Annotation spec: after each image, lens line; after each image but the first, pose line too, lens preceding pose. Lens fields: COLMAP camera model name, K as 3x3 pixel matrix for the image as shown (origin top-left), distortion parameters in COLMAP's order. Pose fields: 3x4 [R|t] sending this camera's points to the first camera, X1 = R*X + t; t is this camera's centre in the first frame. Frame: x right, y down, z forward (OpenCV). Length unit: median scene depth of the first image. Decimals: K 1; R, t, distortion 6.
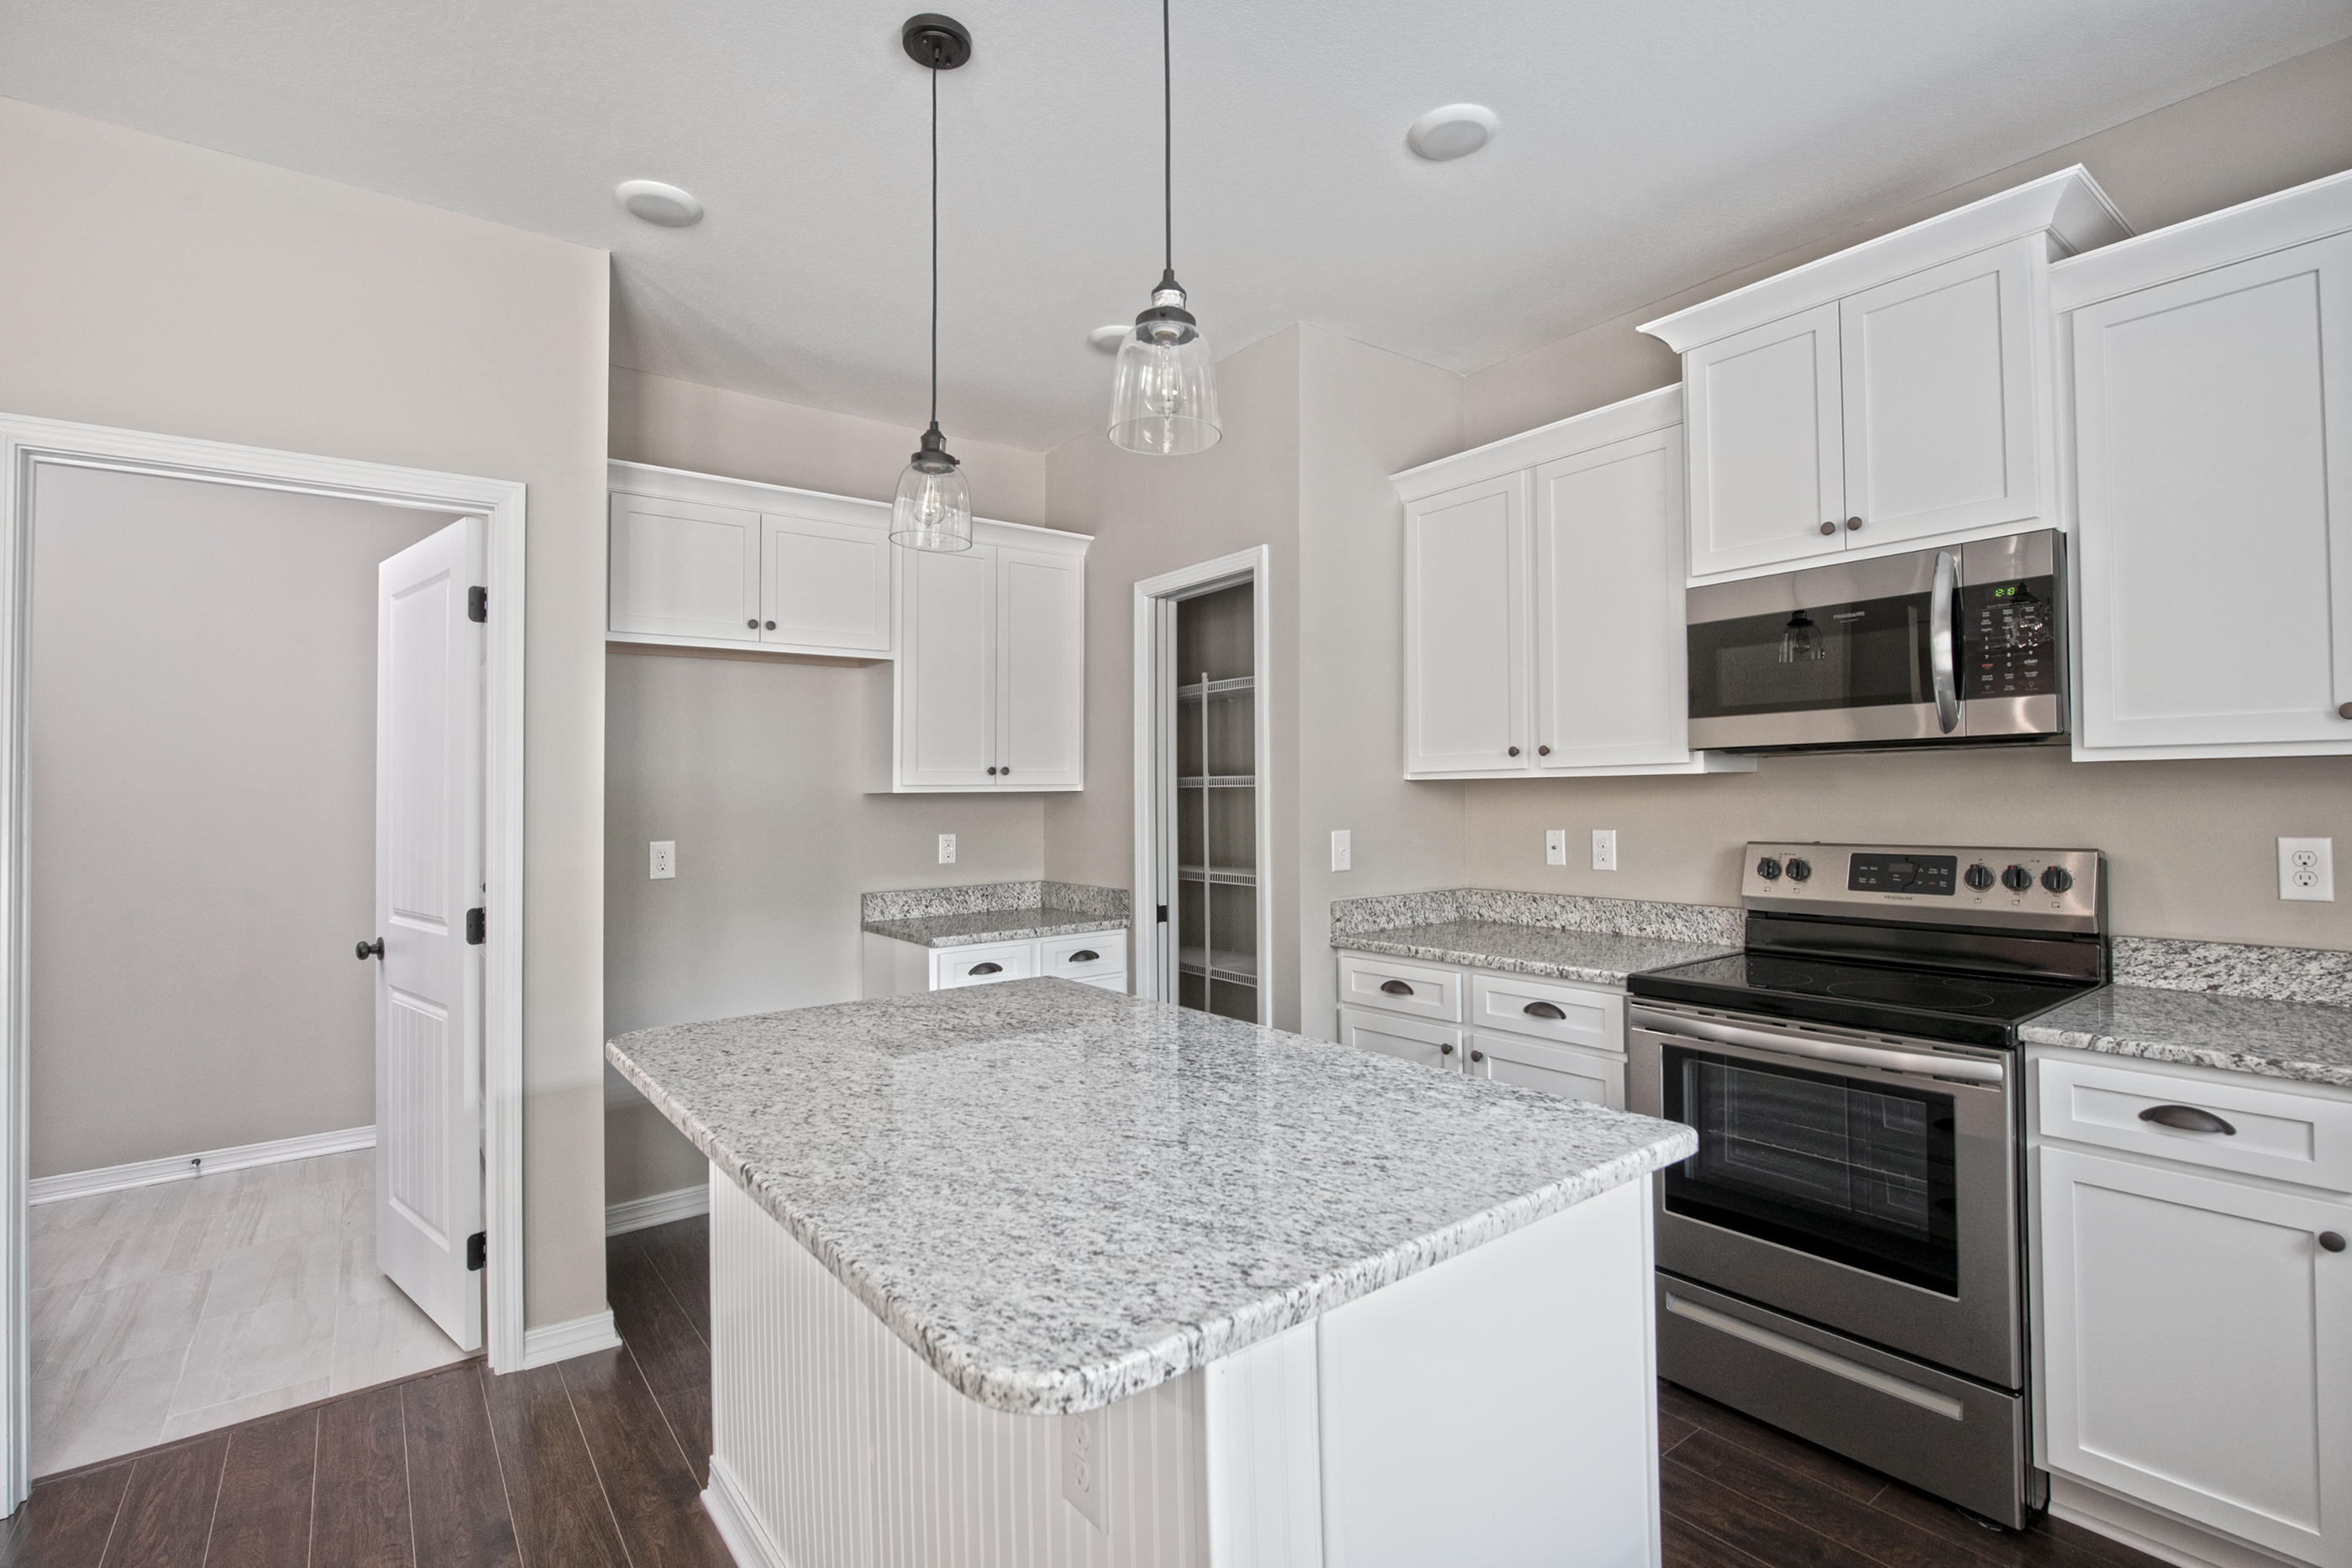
lens RADIAL K [[1085.3, 0, 1217.6], [0, 1085.3, 792.9], [0, 0, 1]] dist [0.001595, -0.000335]
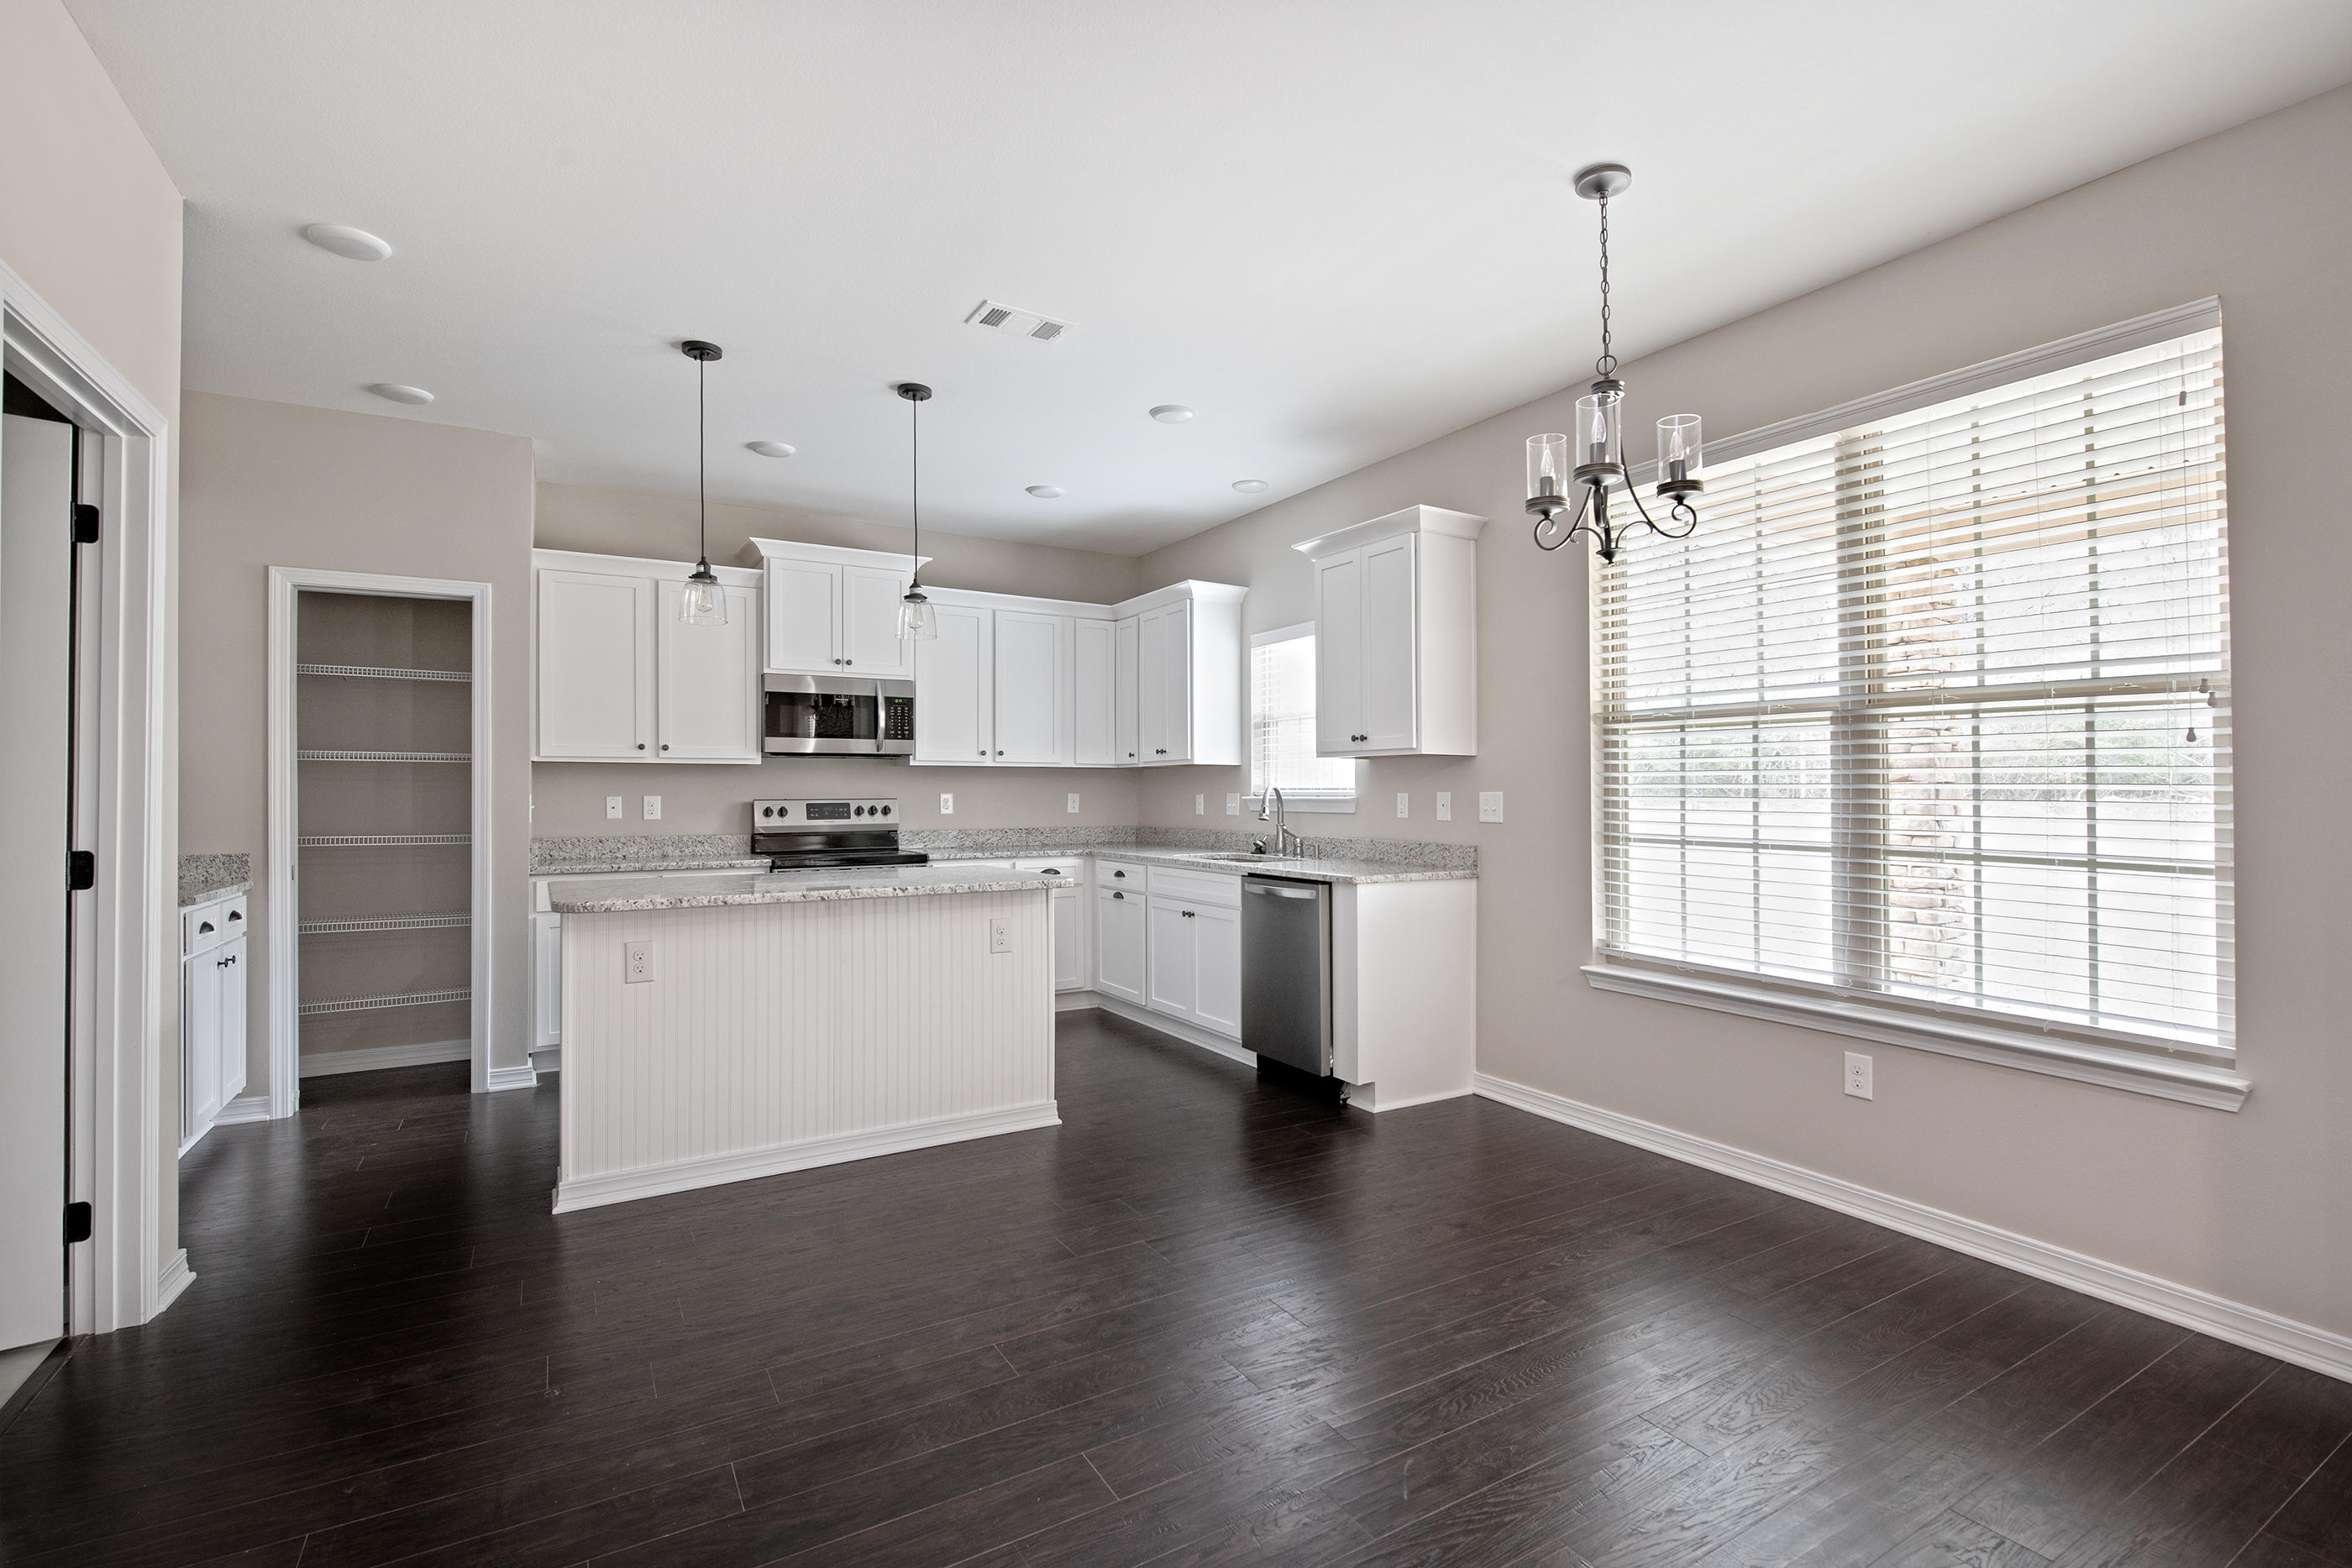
lens RADIAL K [[1082.4, 0, 1189.2], [0, 1082.4, 775.6], [0, 0, 1]] dist [-0.005317, -0.000710]
pose [[0.127946, 0.032915, 0.991235, -1.759943], [-0.009058, 0.999446, -0.032019, 0.074607], [-0.991740, -0.004882, 0.128173, -0.054517]]
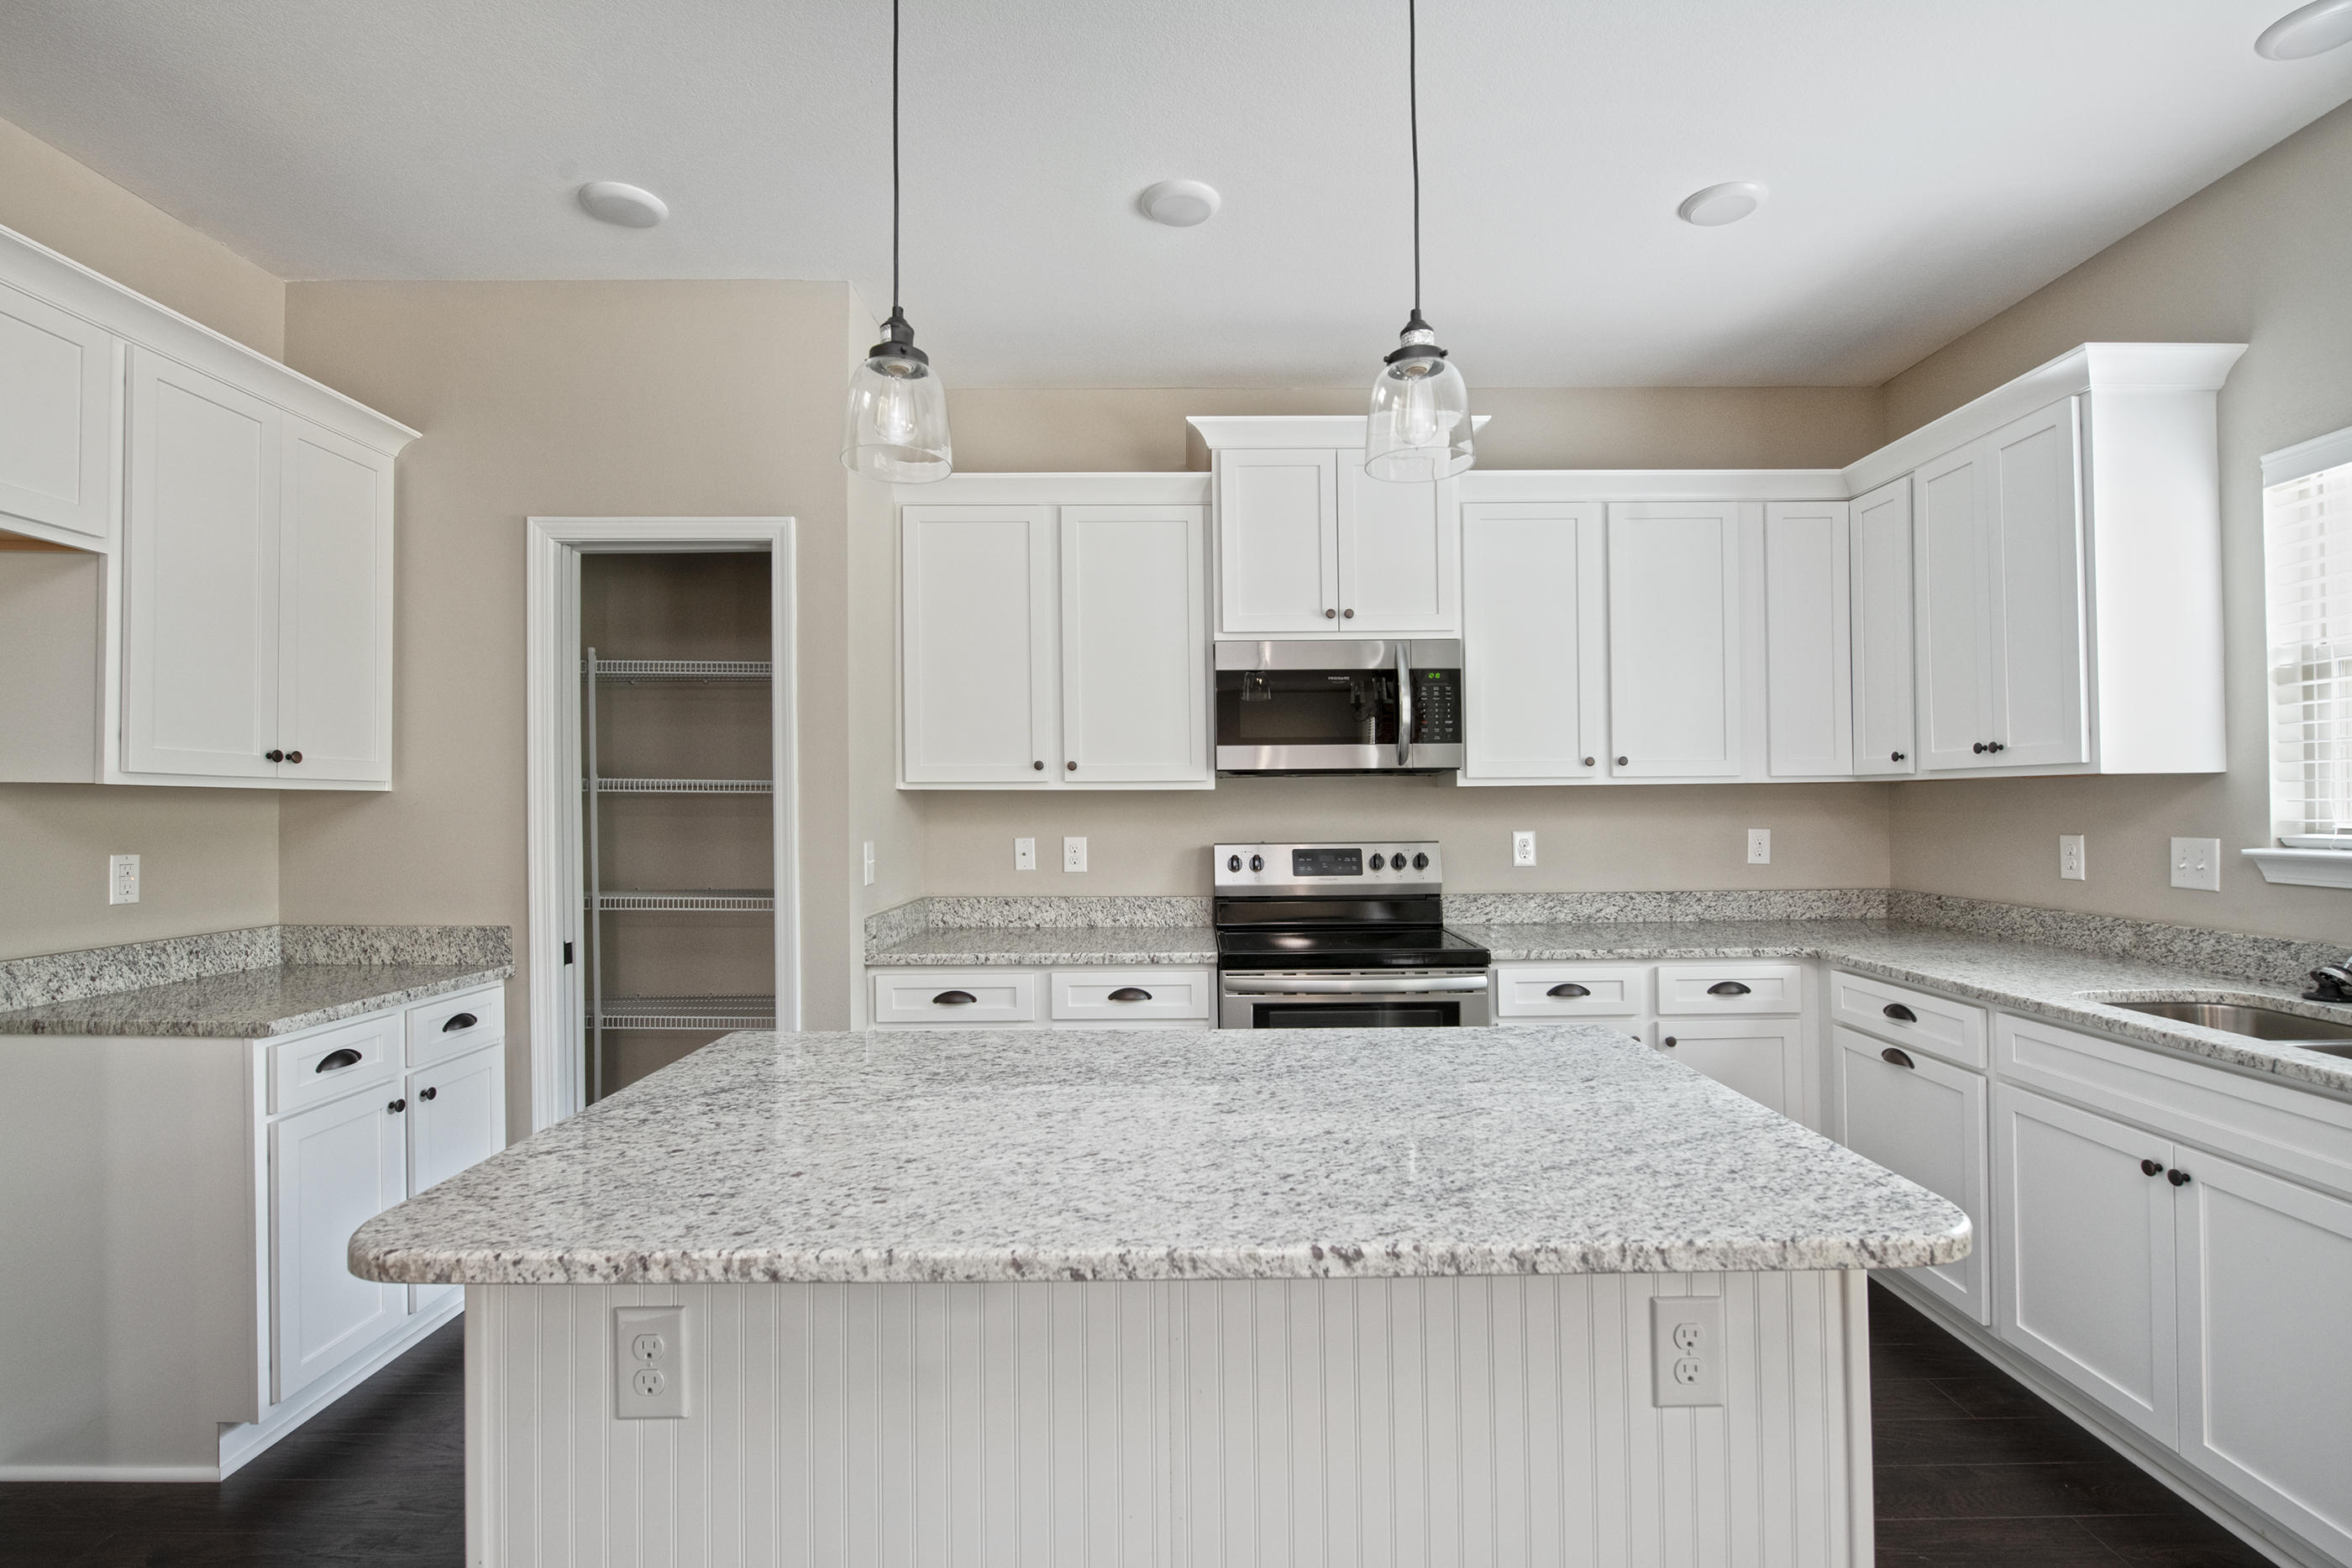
lens RADIAL K [[1043.2, 0, 1201.3], [0, 1043.2, 787.1], [0, 0, 1]] dist [-0.009224, -0.000122]
pose [[0.615019, 0.025208, 0.788109, -0.621552], [-0.008390, 0.999641, -0.025427, 0.014219], [-0.788468, 0.009026, 0.615010, 0.336157]]
